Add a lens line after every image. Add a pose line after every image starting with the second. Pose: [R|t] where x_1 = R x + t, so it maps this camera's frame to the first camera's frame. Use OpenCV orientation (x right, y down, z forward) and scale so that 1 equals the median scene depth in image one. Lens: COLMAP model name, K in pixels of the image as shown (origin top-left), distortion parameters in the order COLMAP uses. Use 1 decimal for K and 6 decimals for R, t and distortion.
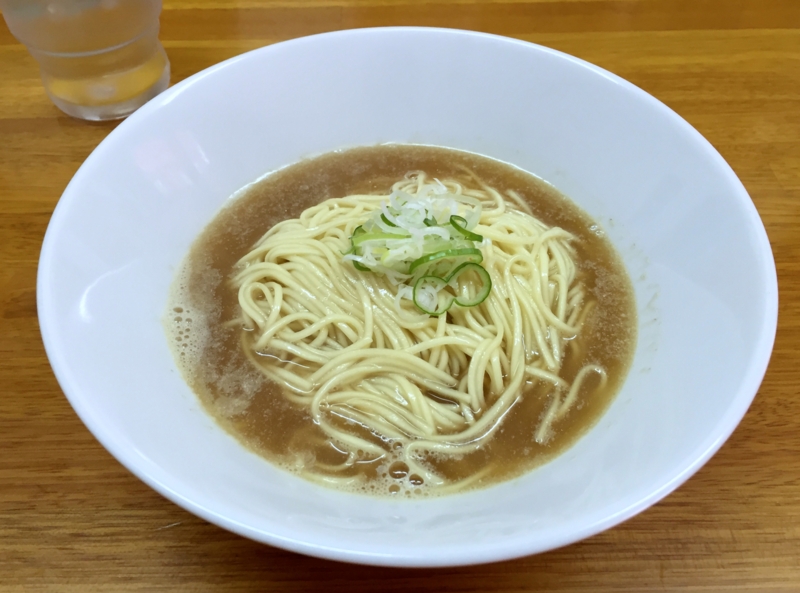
lens RADIAL K [[672.5, 0, 400.1], [0, 672.5, 296.6], [0, 0, 1]] dist [0.013810, -0.027071]
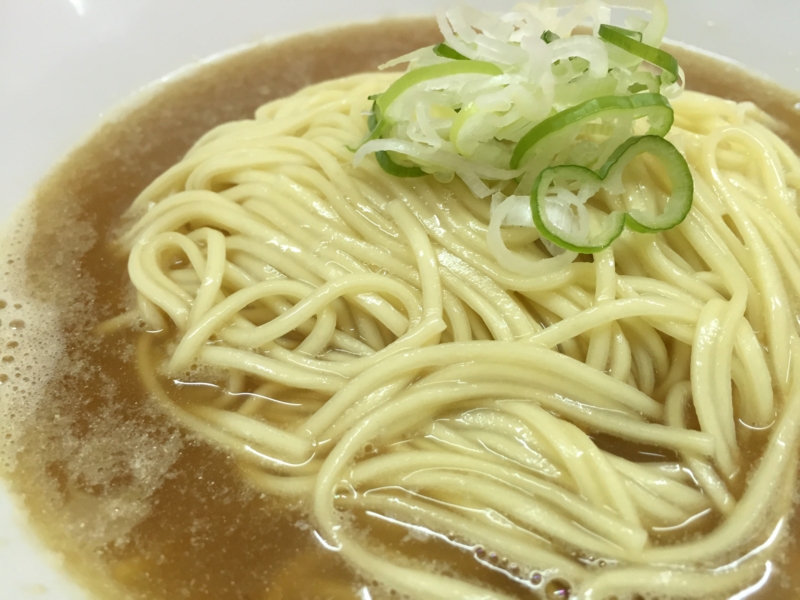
lens RADIAL K [[672.5, 0, 402.1], [0, 672.5, 300.2], [0, 0, 1]] dist [0.013810, -0.027071]
pose [[0.995389, -0.077352, 0.056714, -0.089083], [0.081448, 0.993935, -0.073882, 0.077009], [-0.050655, 0.078161, 0.995653, 0.572104]]
